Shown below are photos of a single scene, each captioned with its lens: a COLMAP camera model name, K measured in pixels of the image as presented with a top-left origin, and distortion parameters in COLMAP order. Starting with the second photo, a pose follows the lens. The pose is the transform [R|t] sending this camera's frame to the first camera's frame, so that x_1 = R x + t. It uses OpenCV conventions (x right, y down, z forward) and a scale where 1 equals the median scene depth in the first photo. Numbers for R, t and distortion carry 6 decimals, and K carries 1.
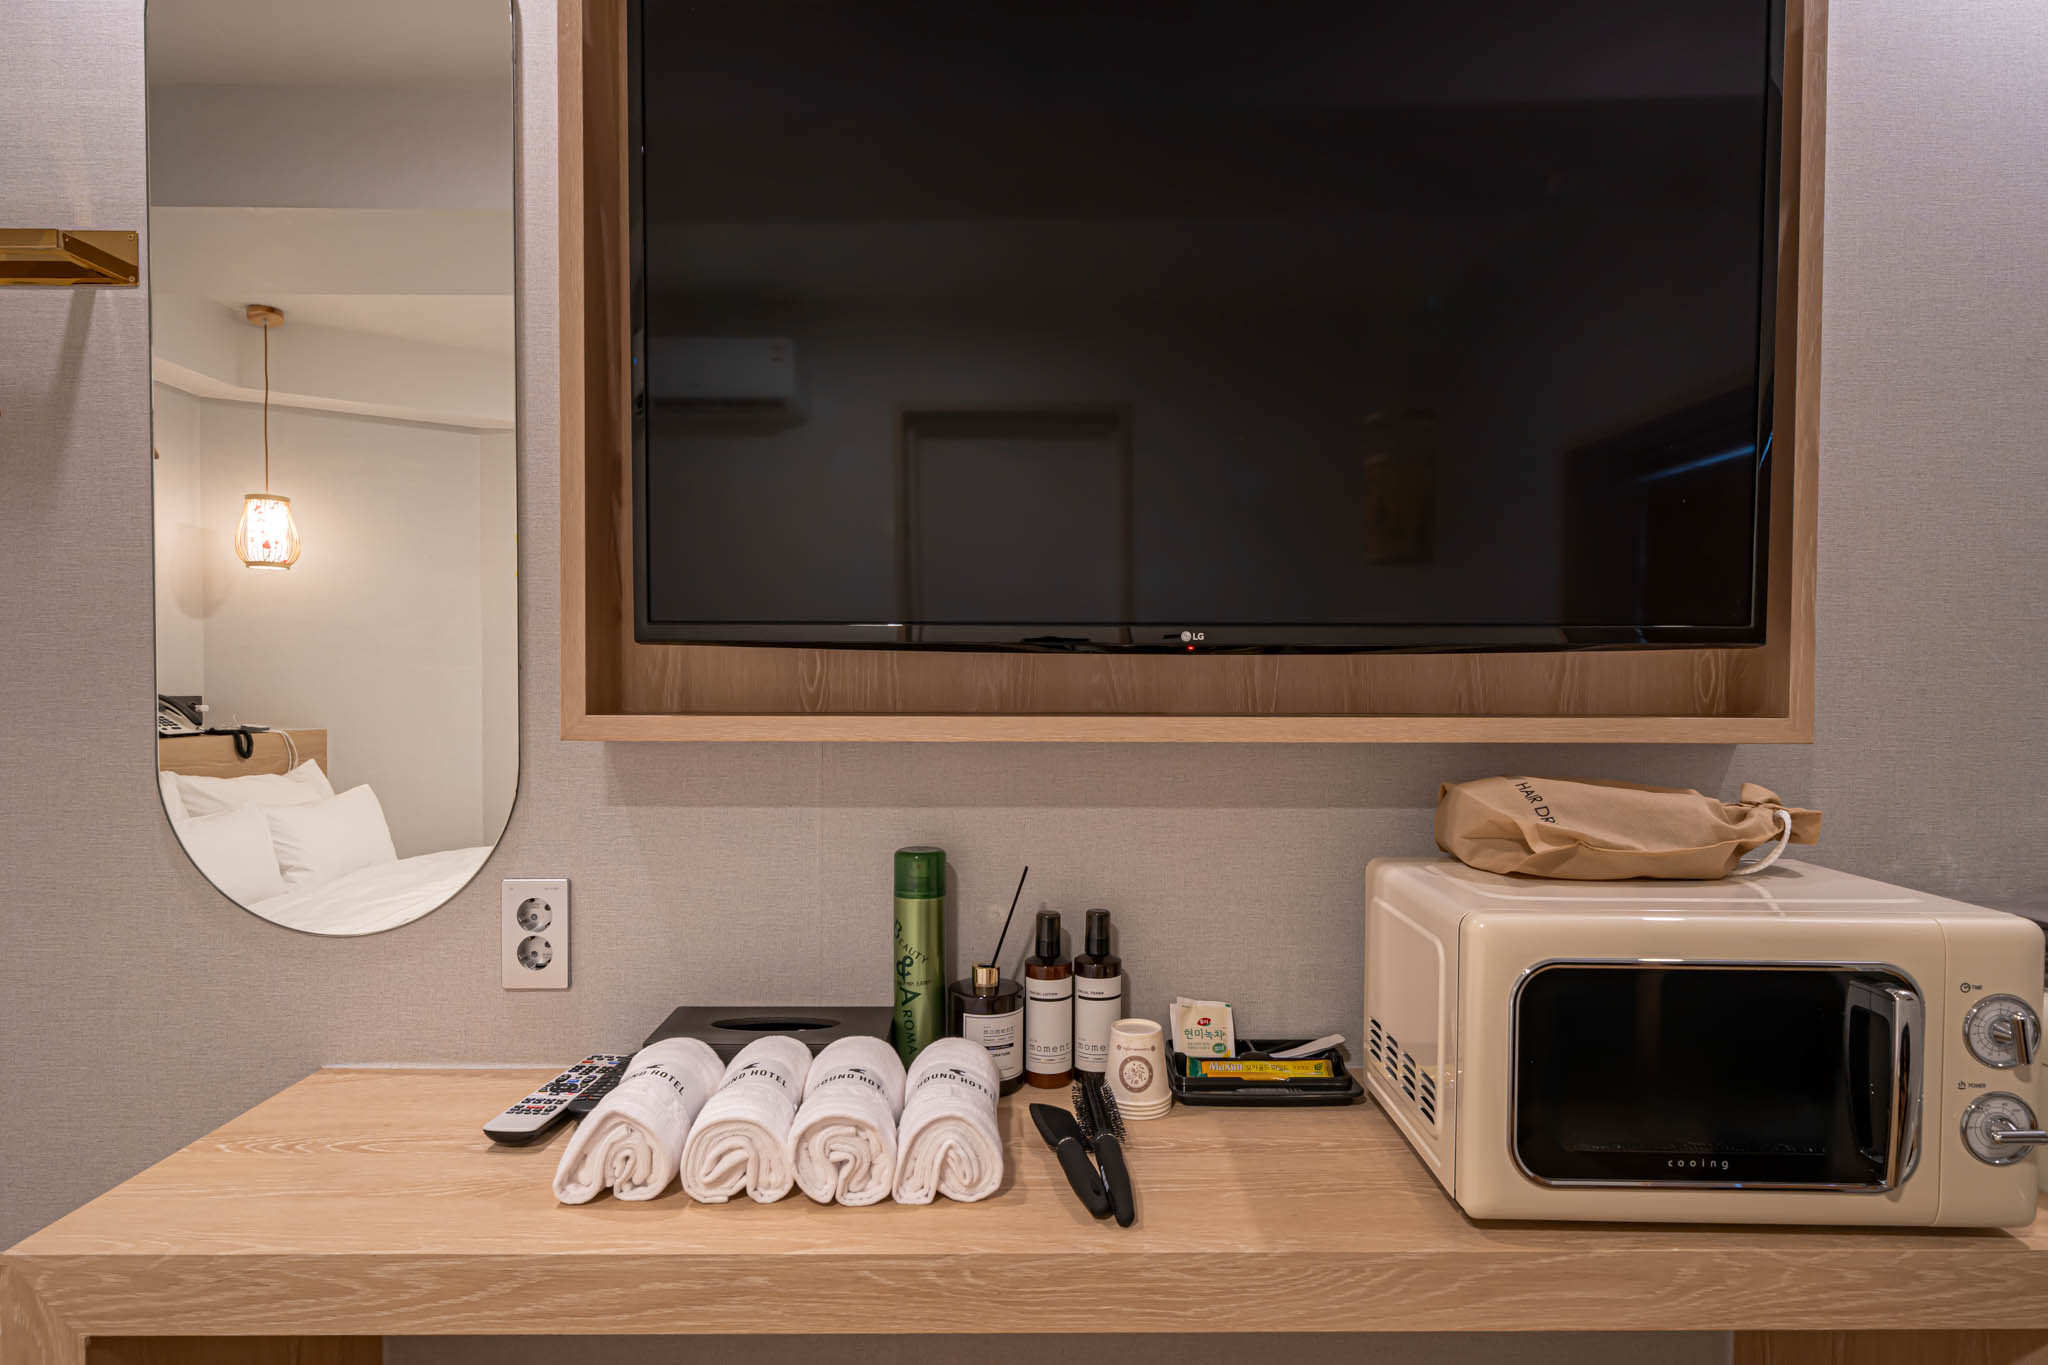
lens RADIAL K [[1144.5, 0, 1025.0], [0, 1144.5, 714.6], [0, 0, 1]] dist [-0.003116, -0.000403]
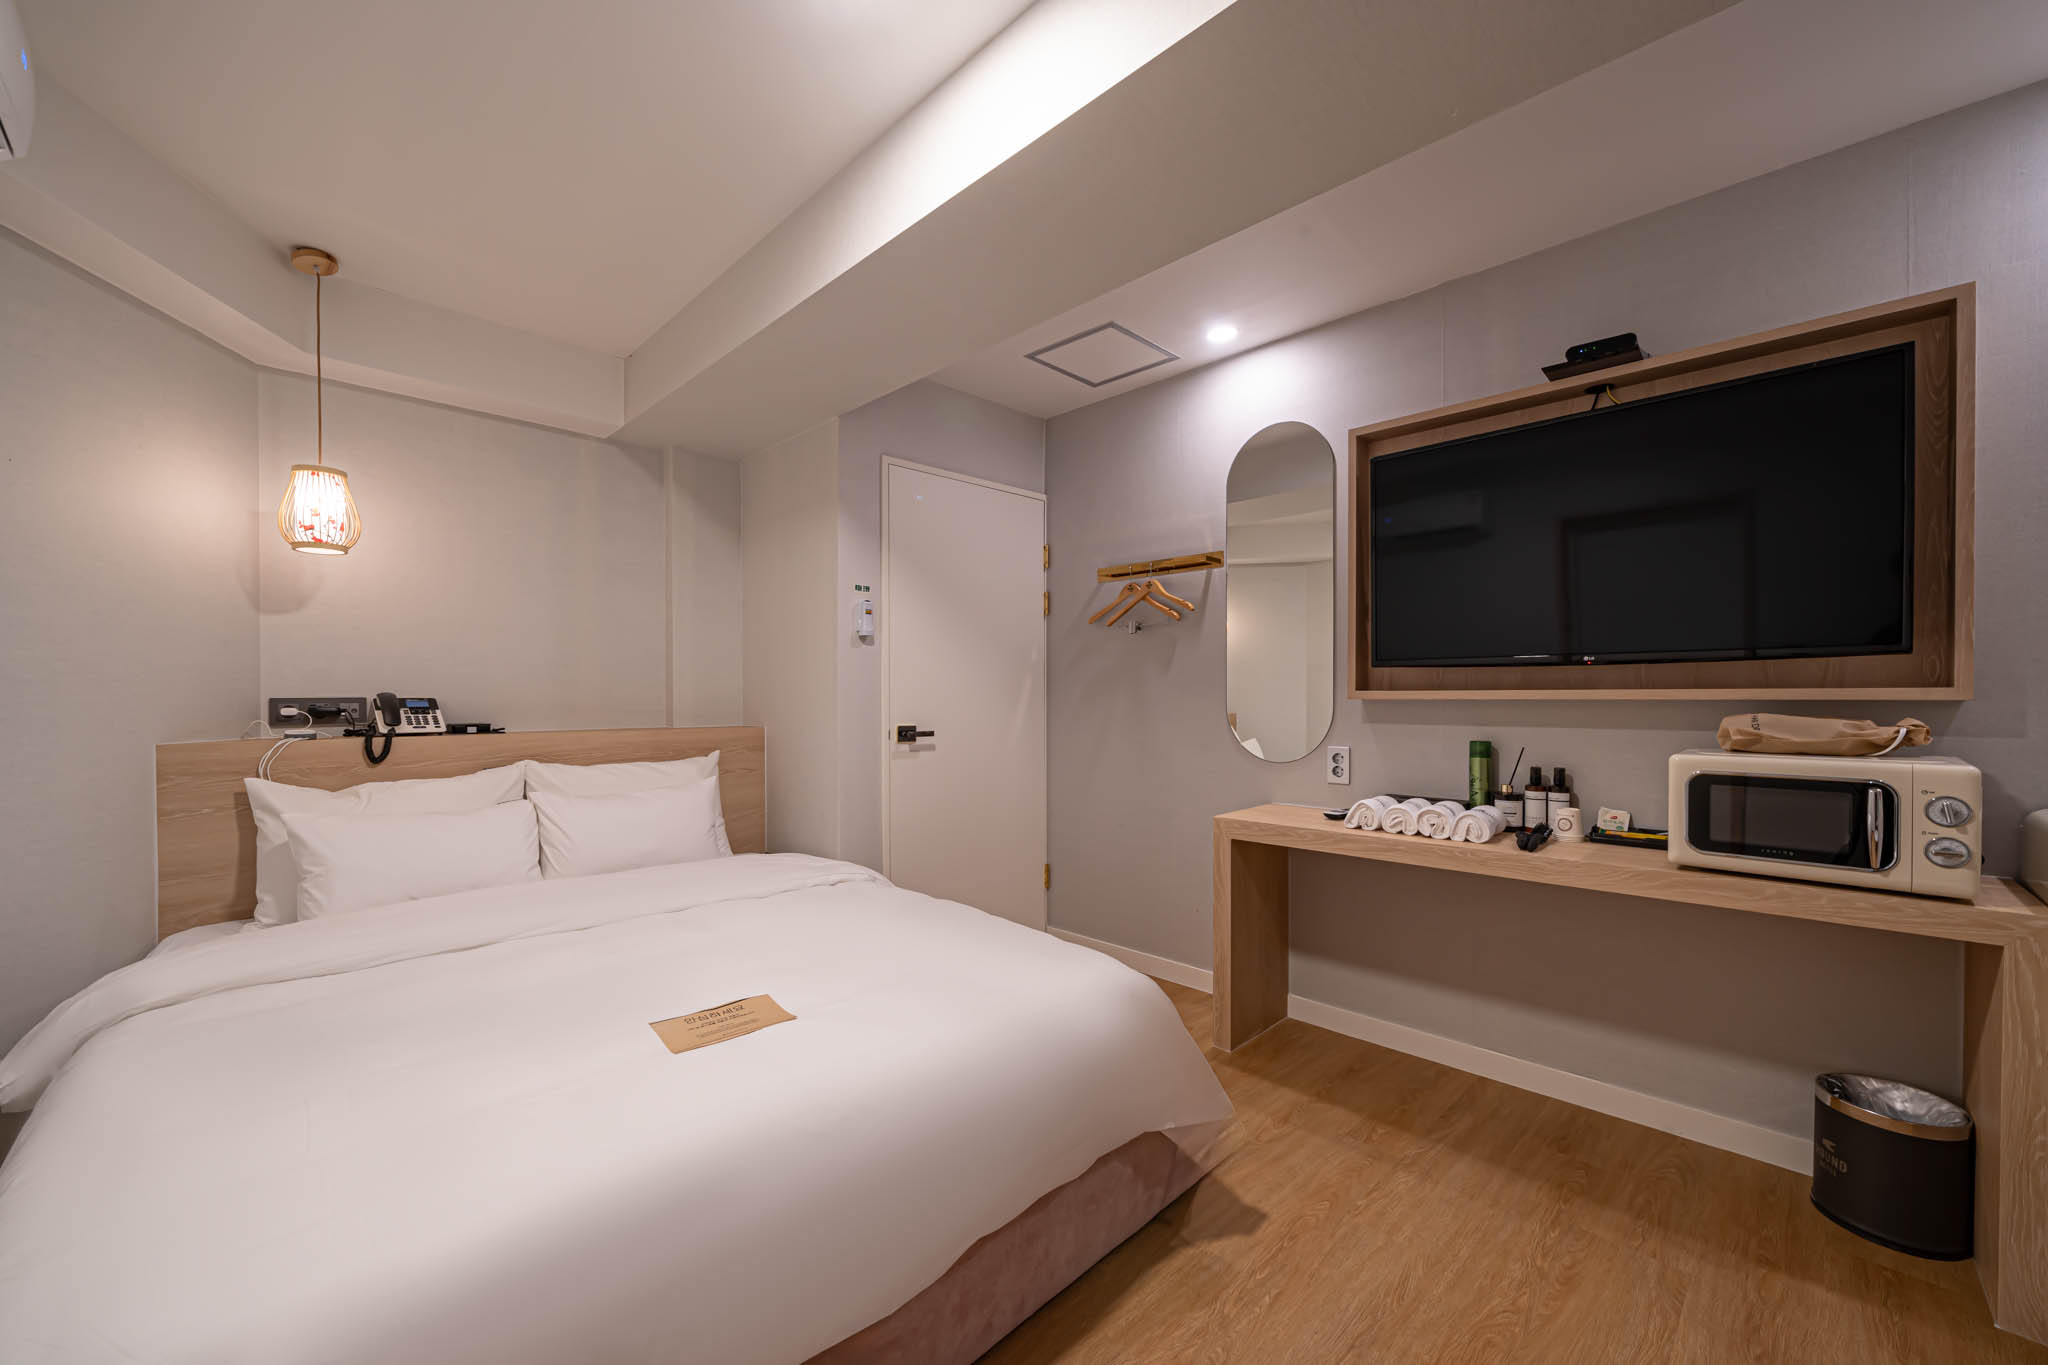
lens RADIAL K [[762.6, 0, 1026.9], [0, 762.6, 699.5], [0, 0, 1]] dist [-0.002180, -0.000385]
pose [[0.709199, 0.000610, -0.705008, 0.426024], [-0.016061, 0.999754, -0.015292, 0.067730], [0.704825, 0.022168, 0.709034, -1.055865]]
